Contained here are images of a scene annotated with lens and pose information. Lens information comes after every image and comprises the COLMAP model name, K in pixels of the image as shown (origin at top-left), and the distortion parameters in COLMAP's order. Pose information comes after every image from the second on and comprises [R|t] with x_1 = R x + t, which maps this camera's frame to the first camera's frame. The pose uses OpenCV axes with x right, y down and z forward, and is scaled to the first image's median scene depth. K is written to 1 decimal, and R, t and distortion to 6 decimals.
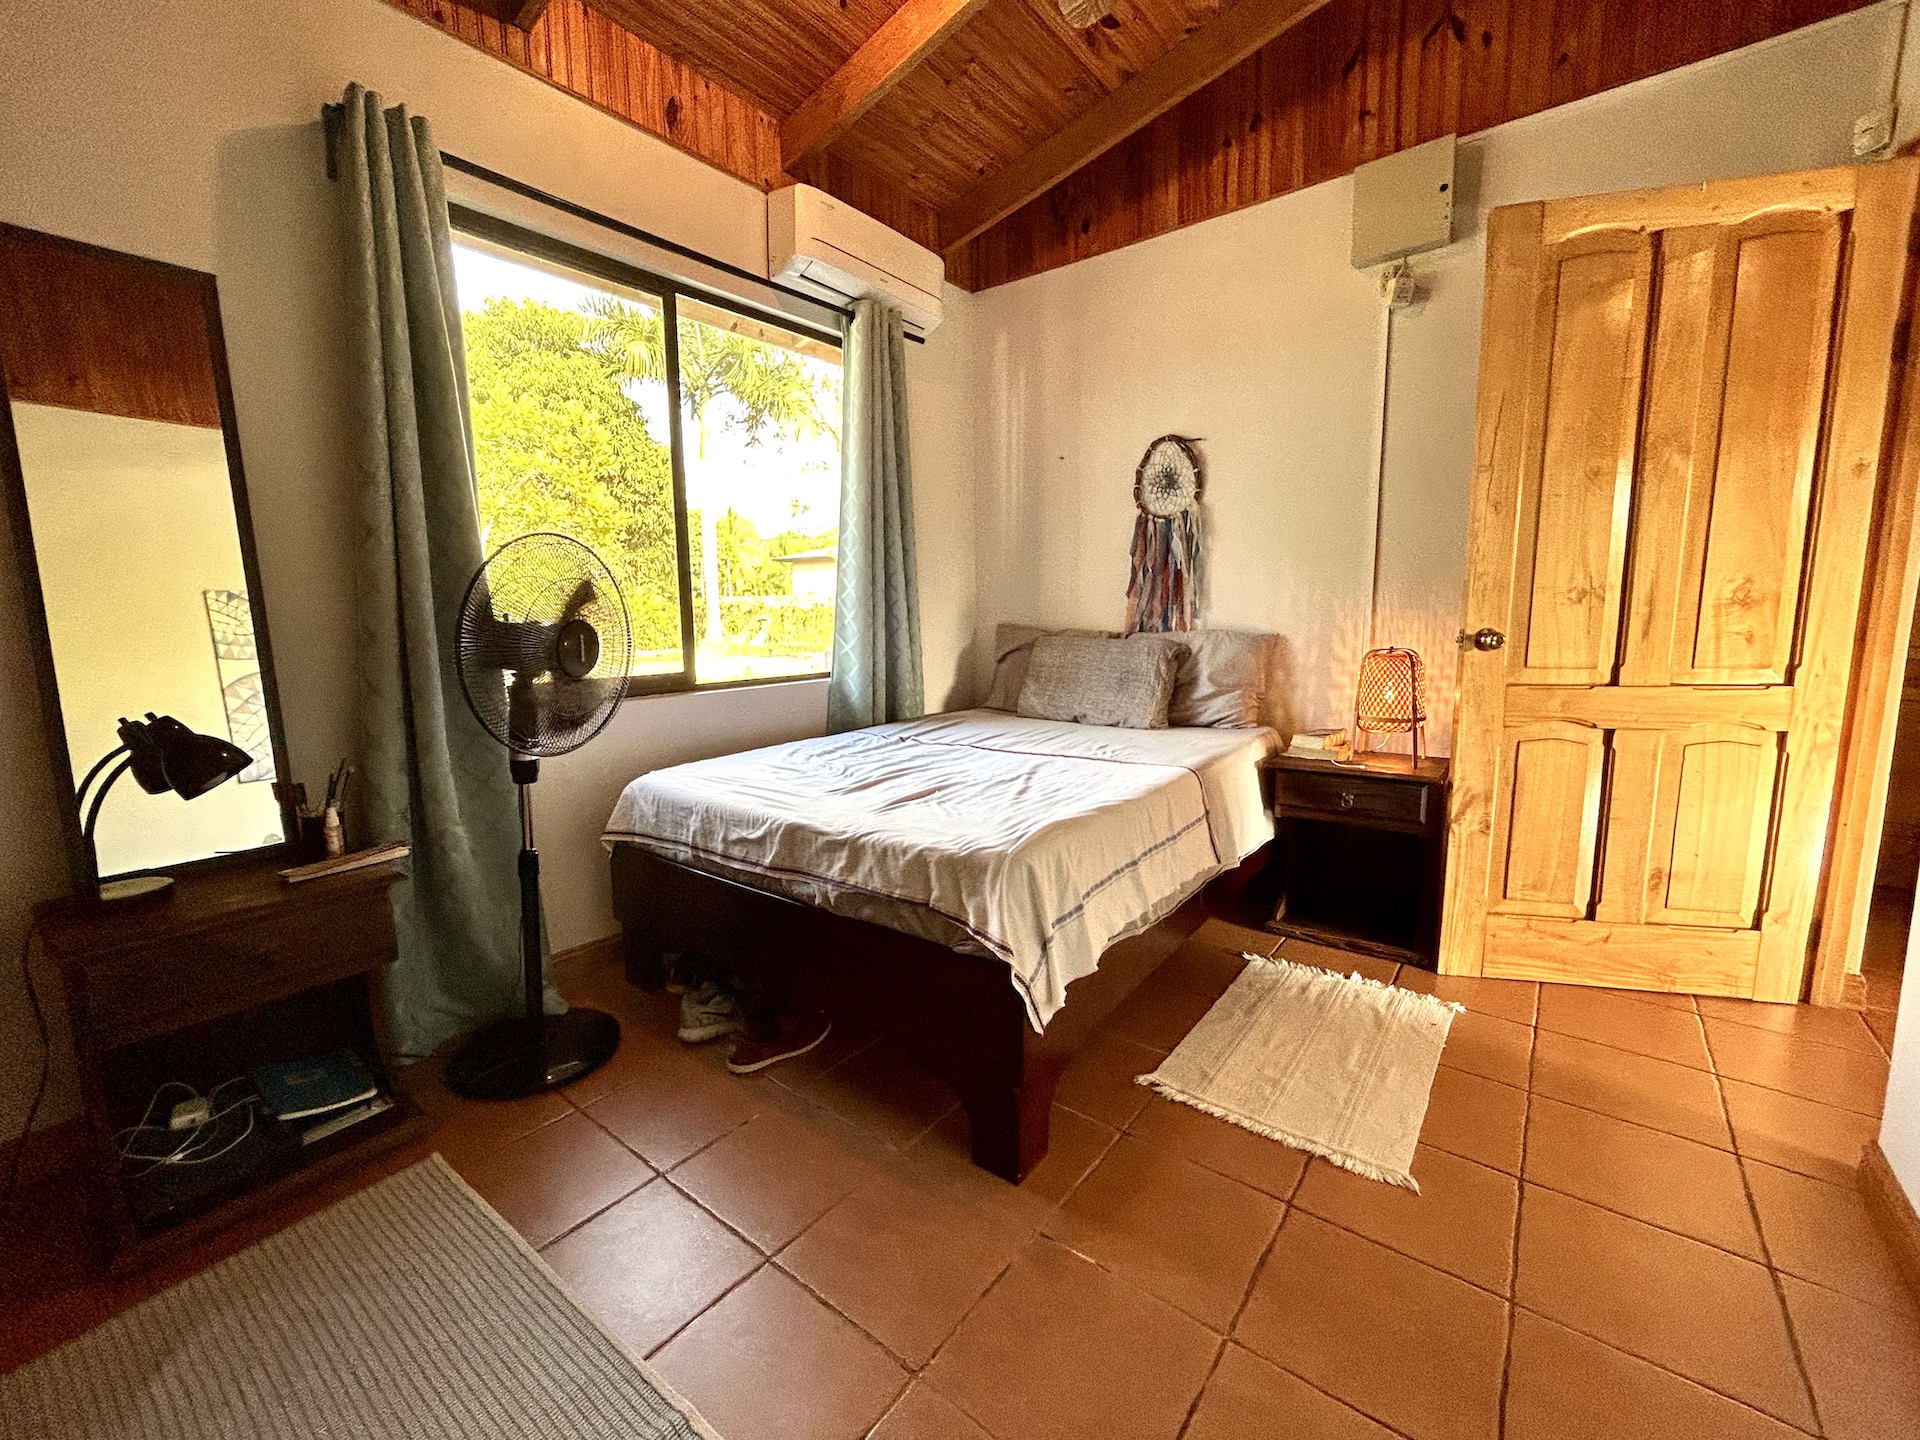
lens RADIAL K [[777.7, 0, 956.1], [0, 777.7, 711.5], [0, 0, 1]] dist [-0.001570, 0.000099]
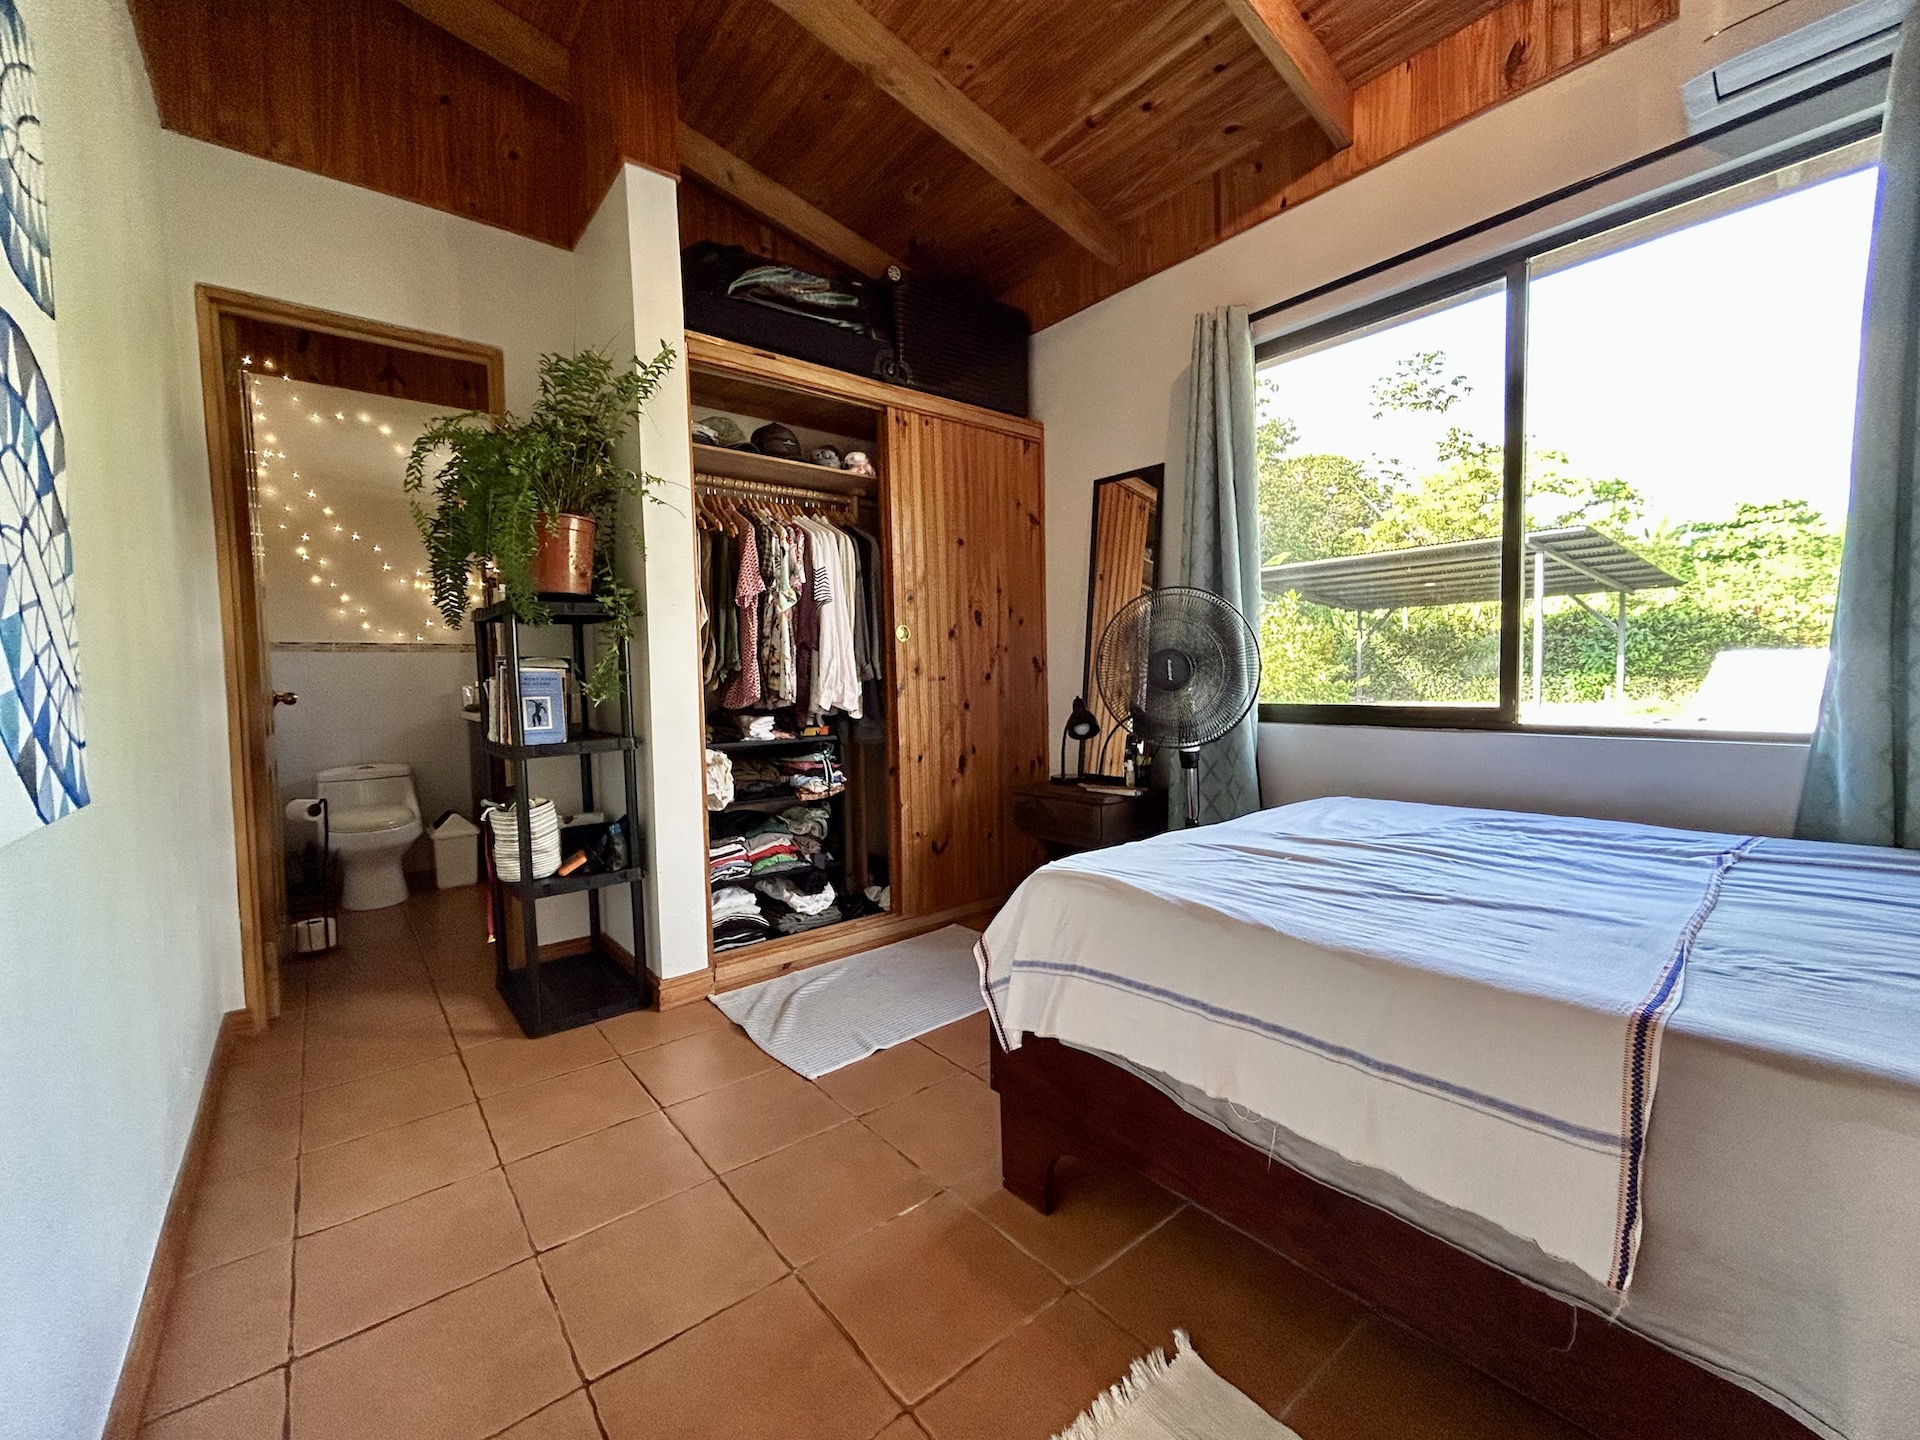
lens RADIAL K [[778.1, 0, 953.2], [0, 778.1, 713.5], [0, 0, 1]] dist [-0.001662, -0.000255]
pose [[-0.213886, 0.063305, -0.974805, 0.632970], [-0.102681, 0.990913, 0.086881, -0.060136], [0.971447, 0.118676, -0.205442, 0.635053]]
